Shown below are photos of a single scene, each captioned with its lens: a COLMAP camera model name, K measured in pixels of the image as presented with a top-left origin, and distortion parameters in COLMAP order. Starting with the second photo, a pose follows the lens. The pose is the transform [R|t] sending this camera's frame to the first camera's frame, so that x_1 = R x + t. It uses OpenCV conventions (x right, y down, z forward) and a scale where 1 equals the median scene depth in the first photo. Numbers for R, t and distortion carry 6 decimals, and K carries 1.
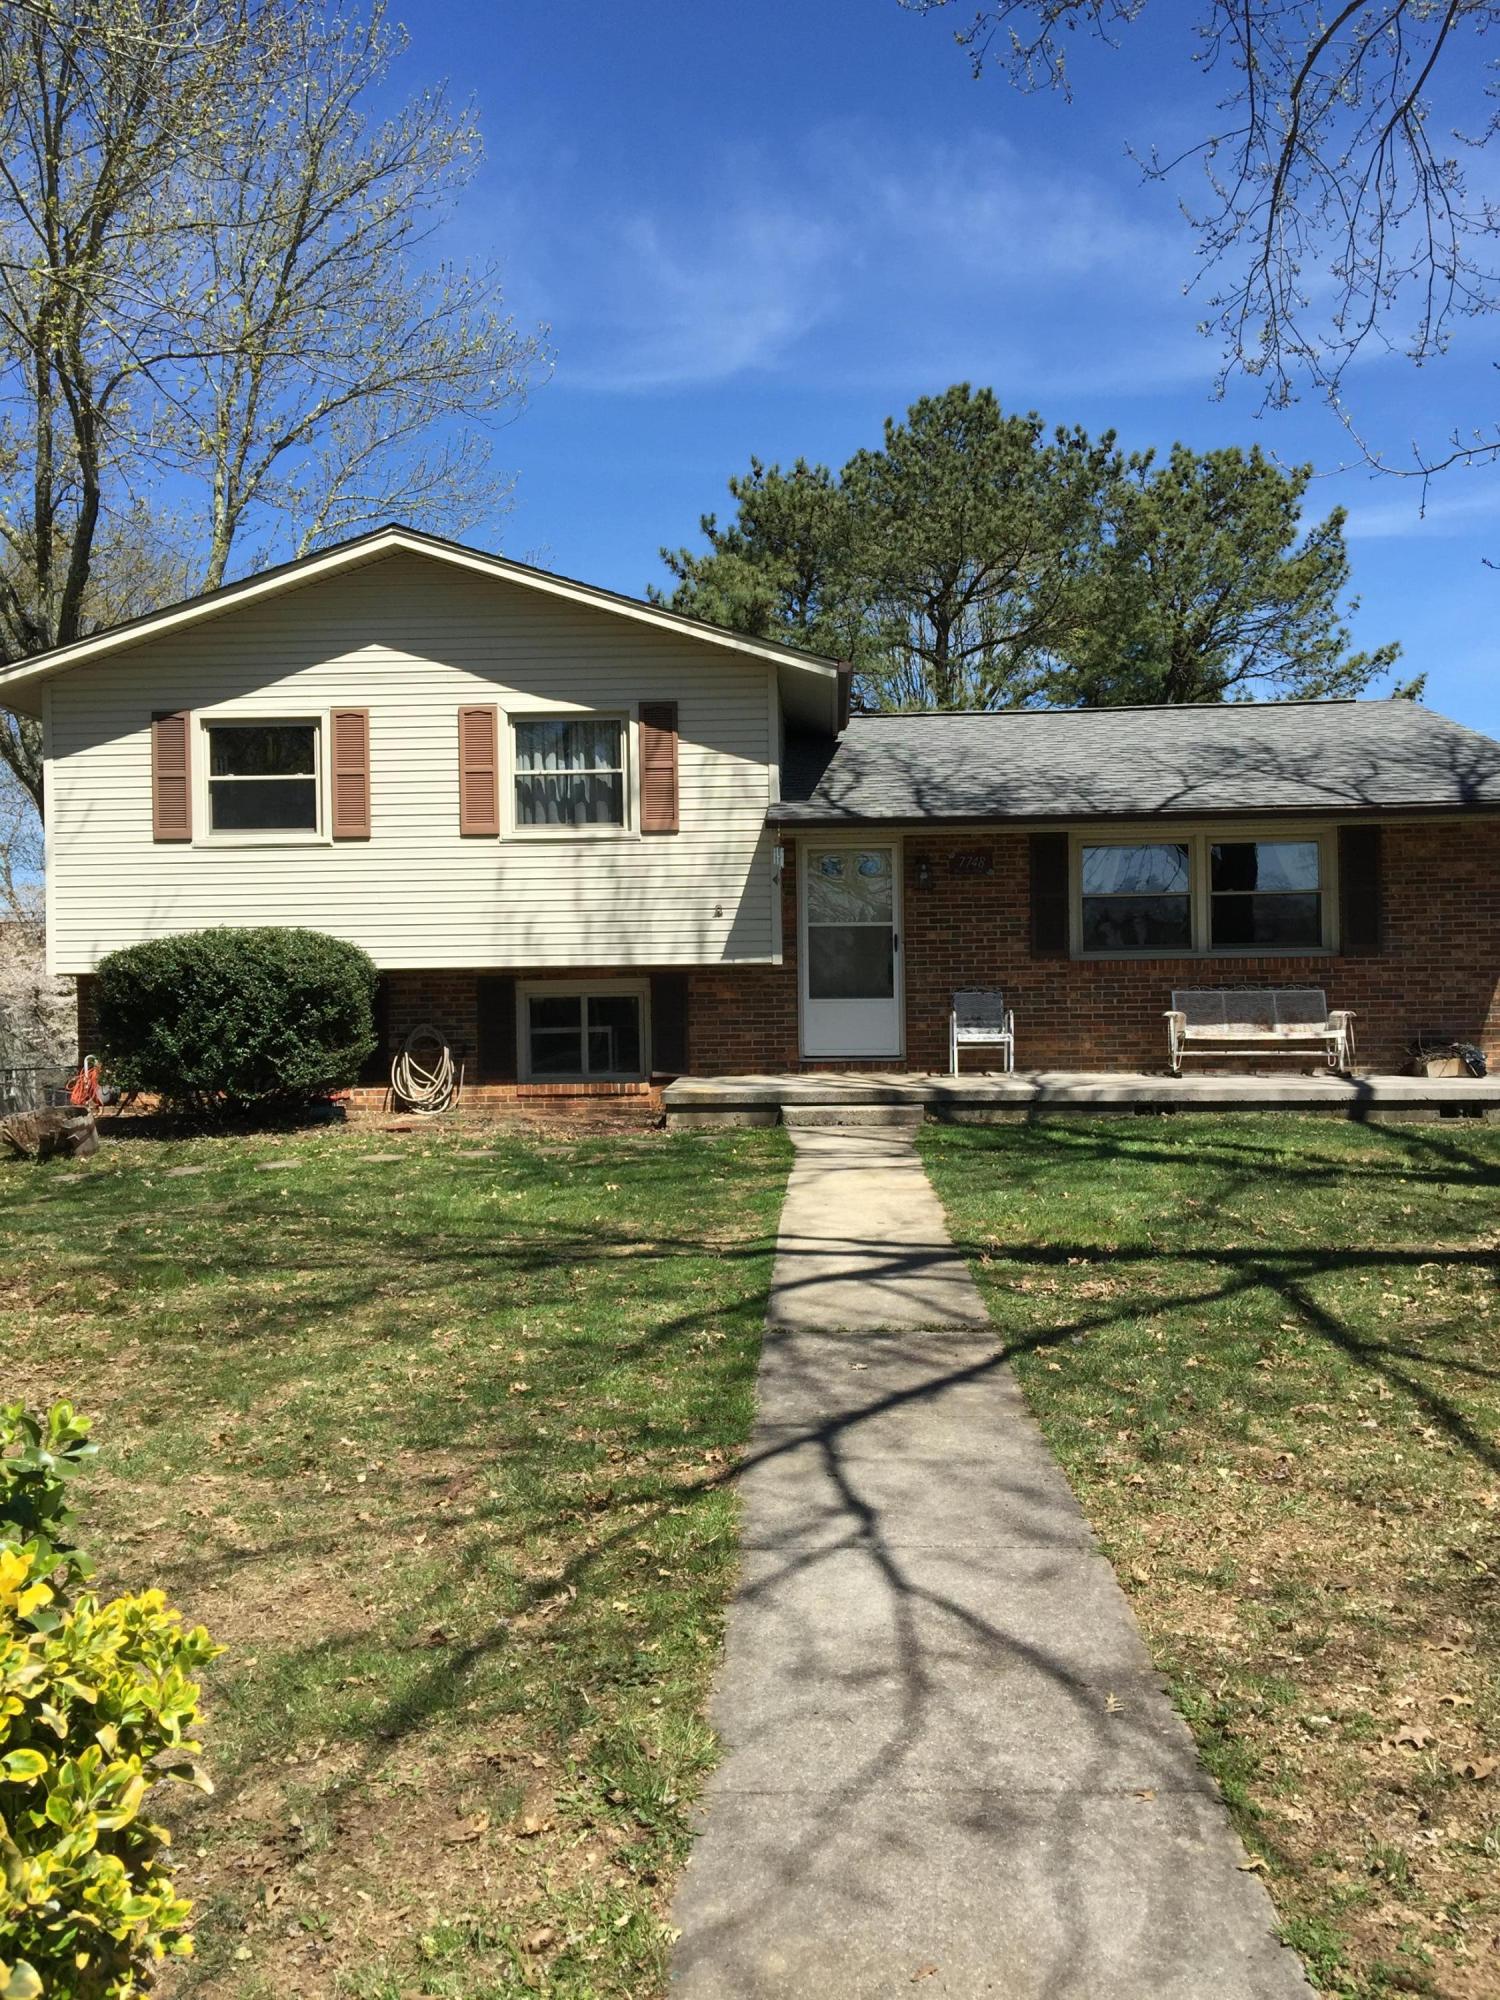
lens RADIAL K [[1689.3, 0, 750.0], [0, 1689.3, 1000.0], [0, 0, 1]] dist [0.108700, -0.180917]
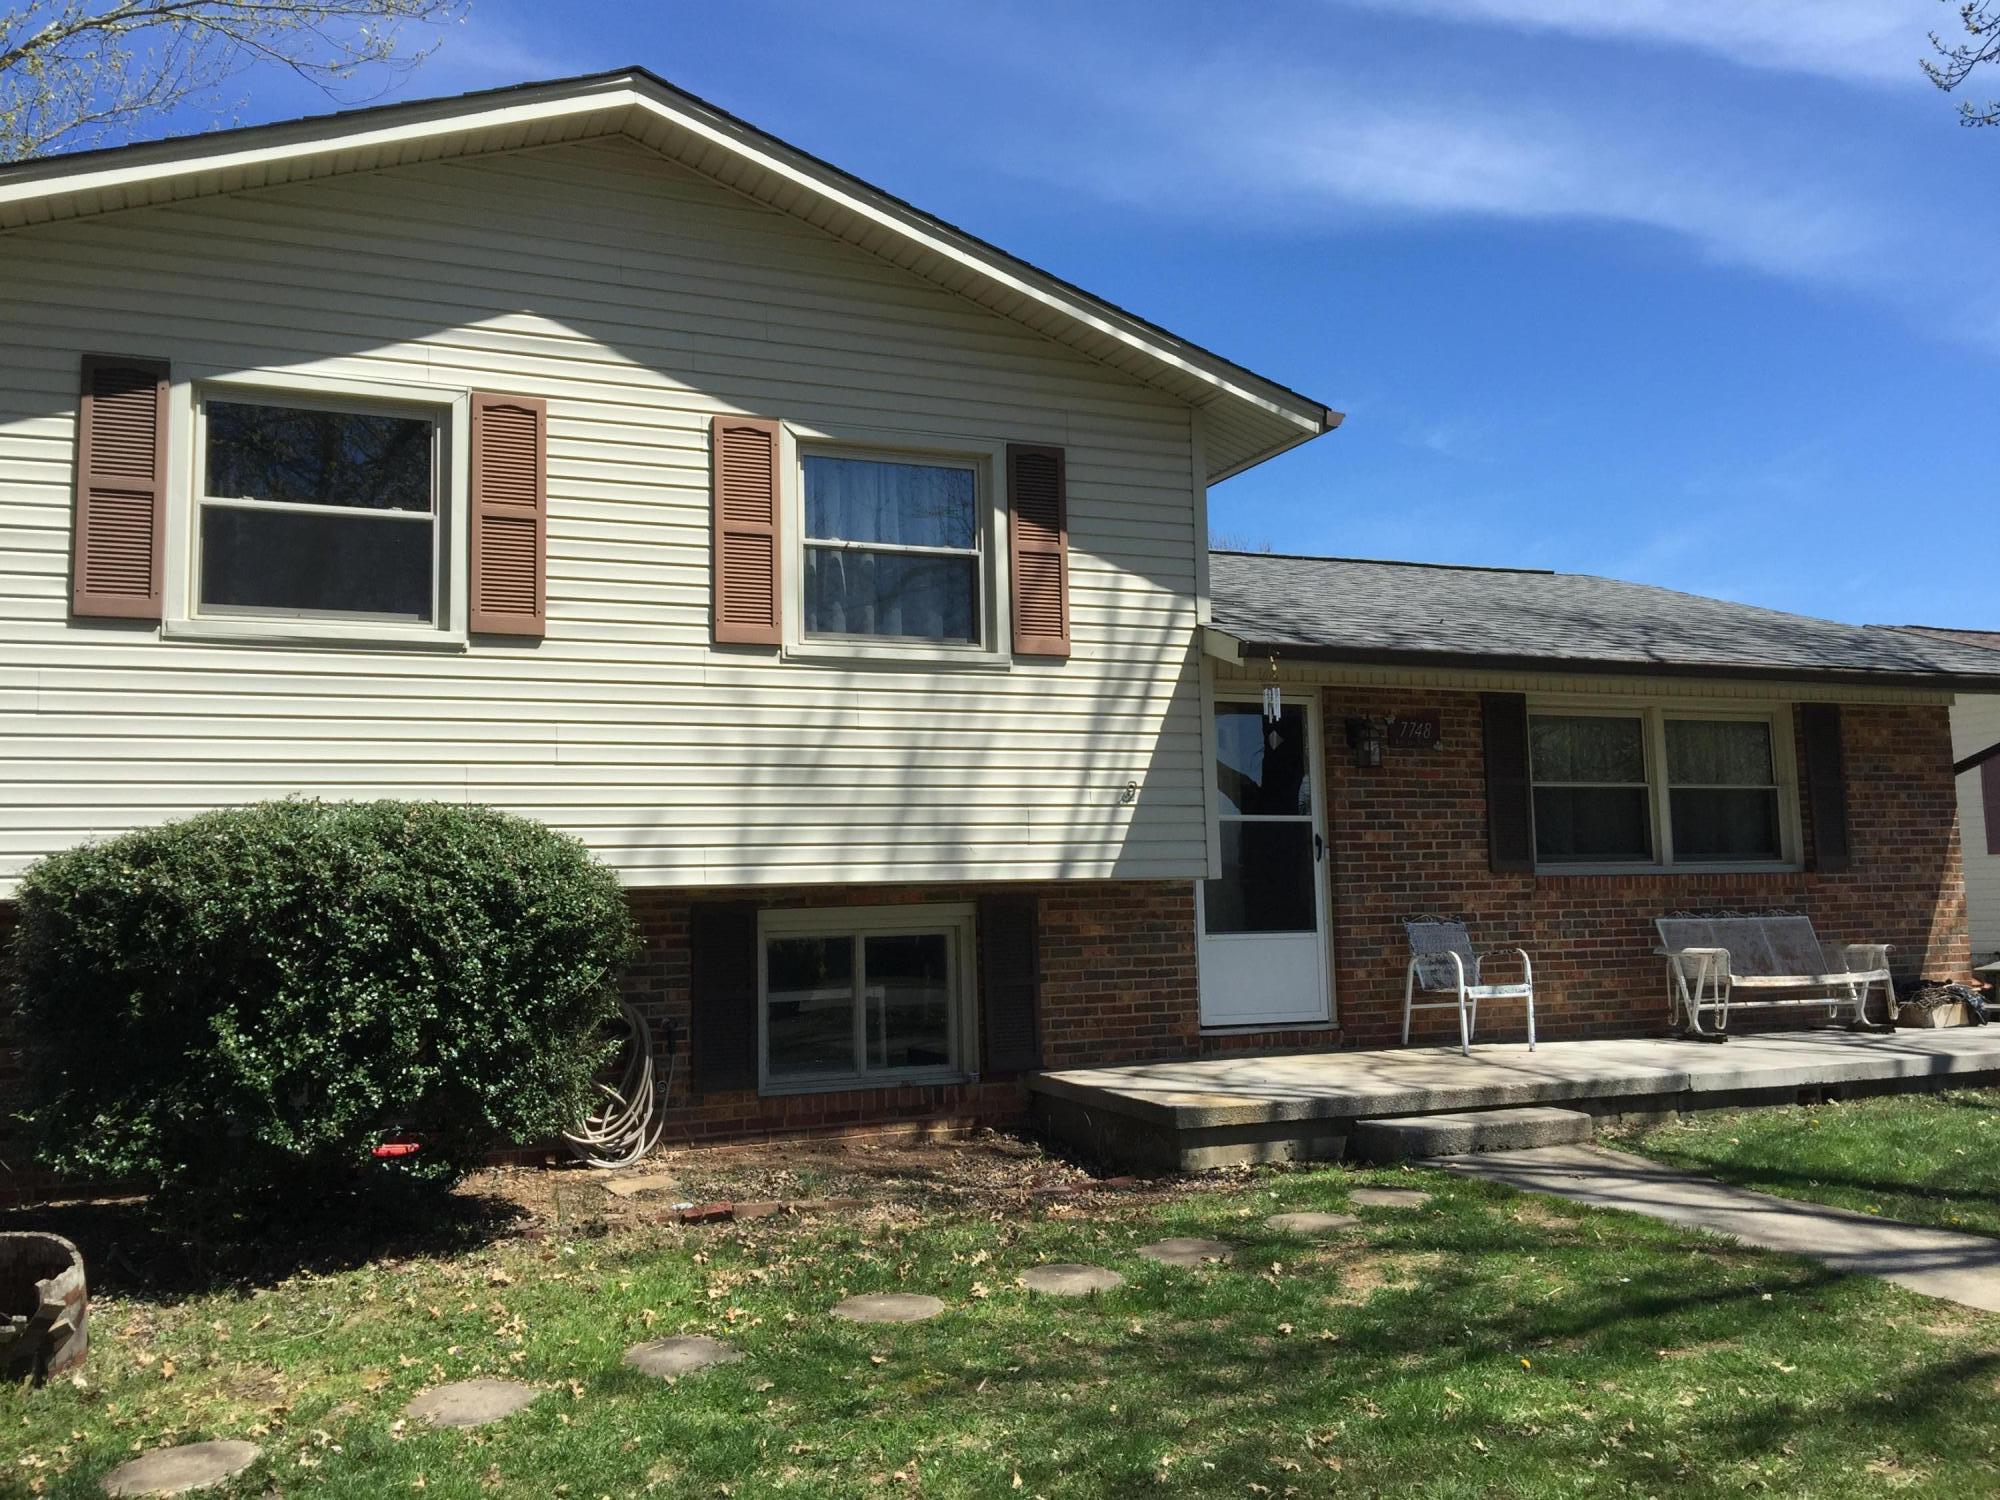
lens RADIAL K [[1689.3, 0, 995.5], [0, 1689.3, 730.9], [0, 0, 1]] dist [0.108700, -0.180917]
pose [[0.897220, 0.039029, 0.439857, -0.327633], [0.011621, 0.993655, -0.111873, -0.006556], [-0.441432, 0.105486, 0.891073, 0.469911]]
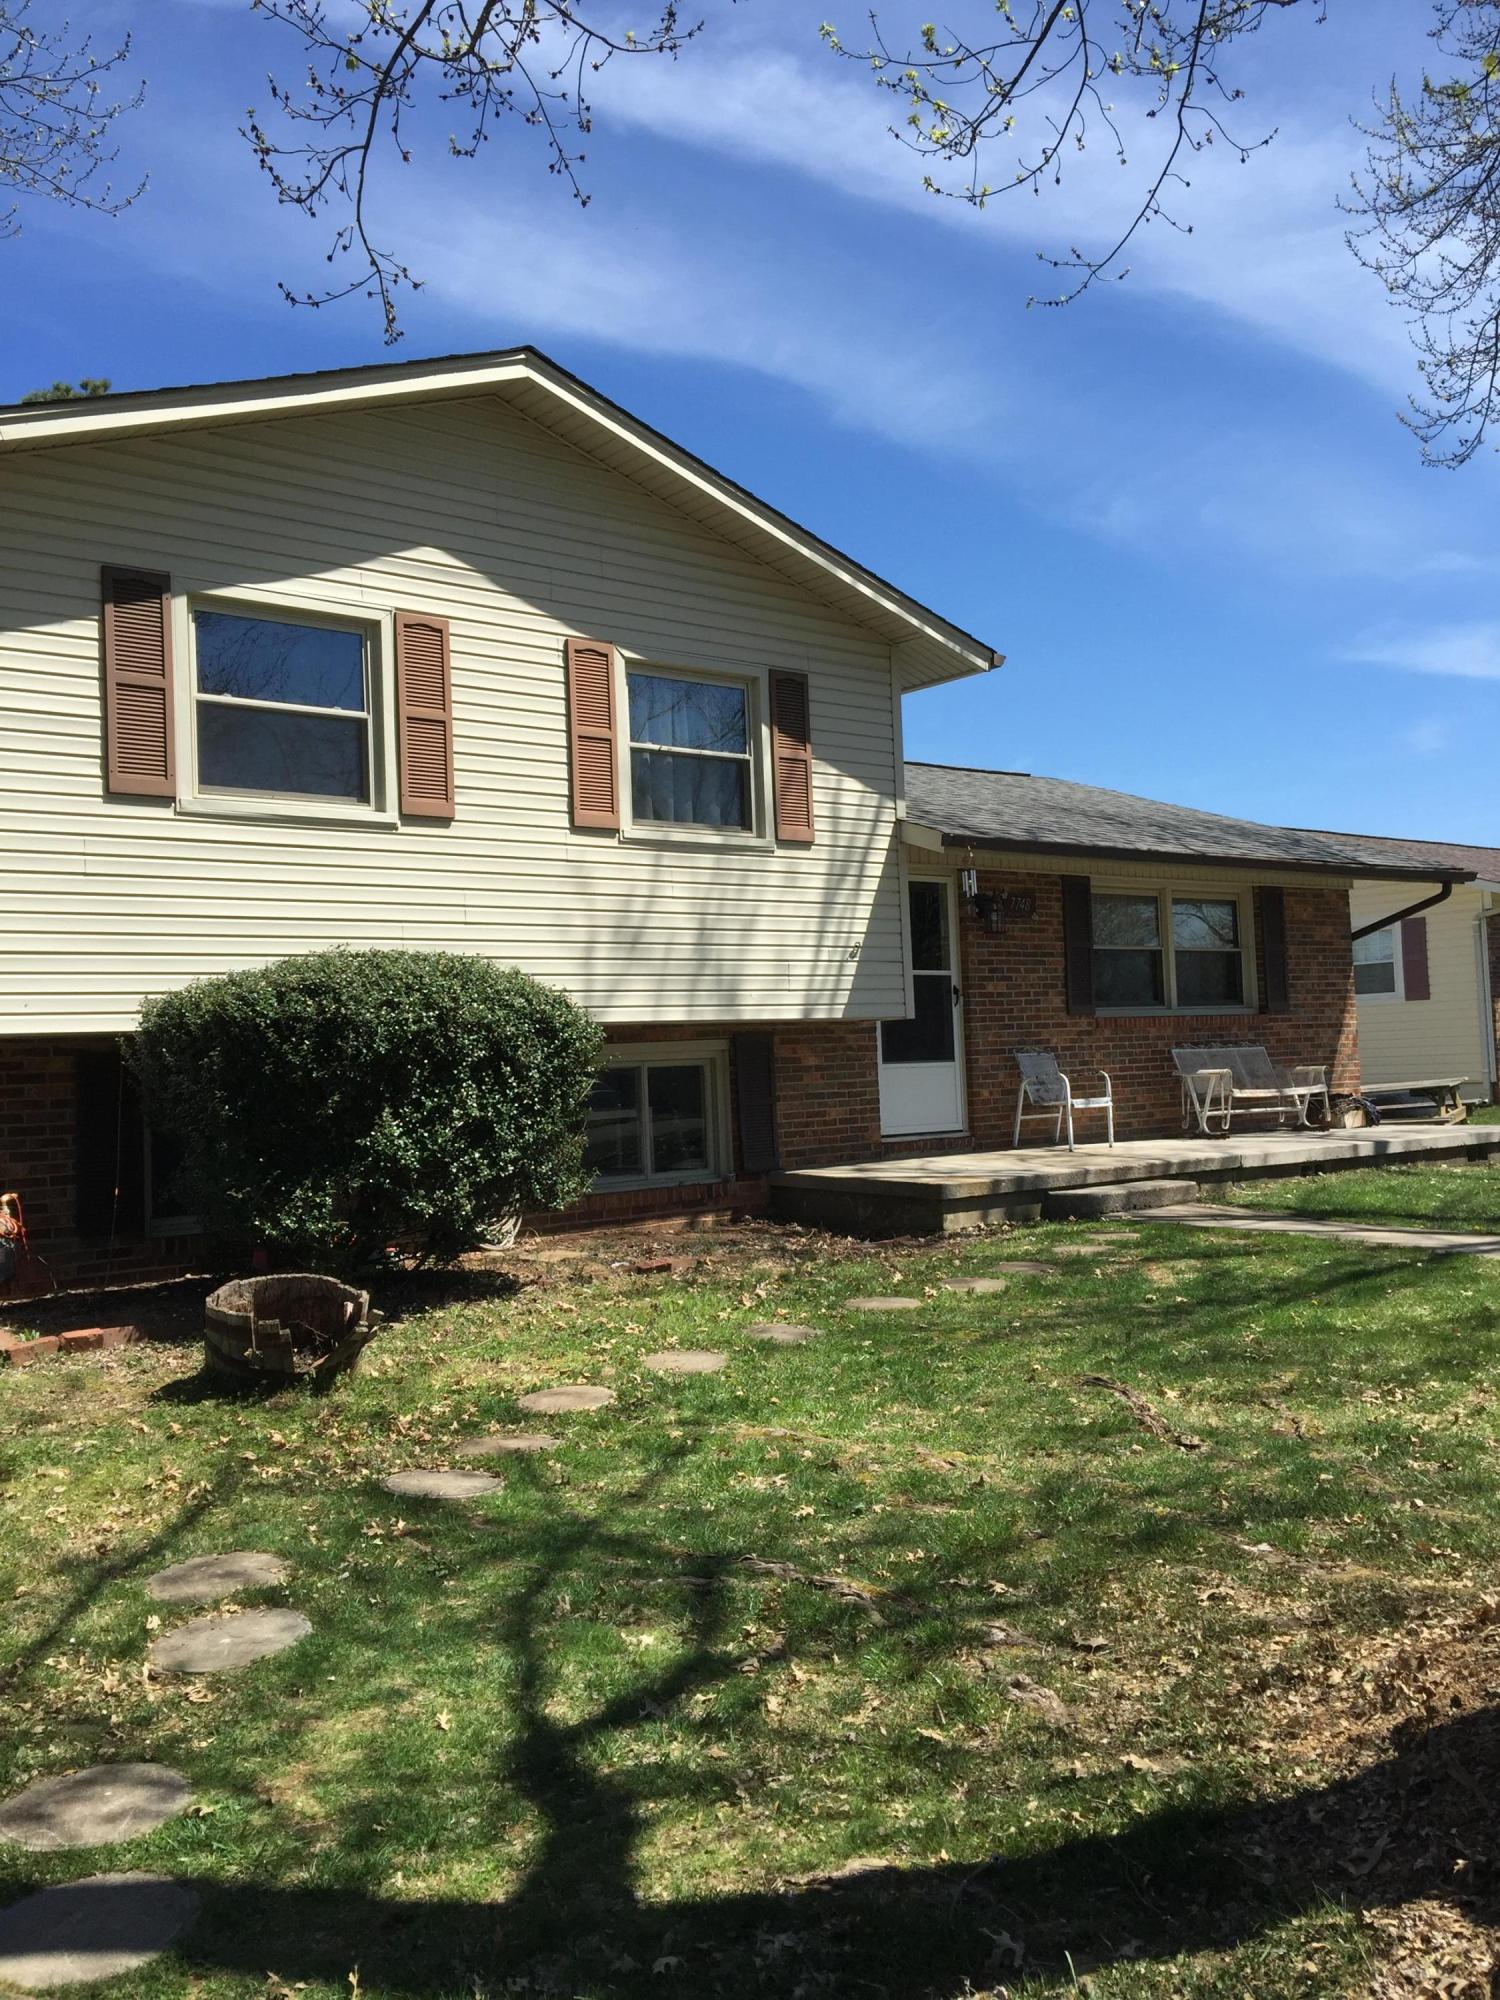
lens RADIAL K [[1689.3, 0, 750.0], [0, 1689.3, 1000.0], [0, 0, 1]] dist [0.108700, -0.180917]
pose [[0.742533, 0.010235, 0.669731, -0.566296], [0.030243, 0.998351, -0.048788, 0.006480], [-0.669126, 0.056482, 0.740999, 0.454130]]
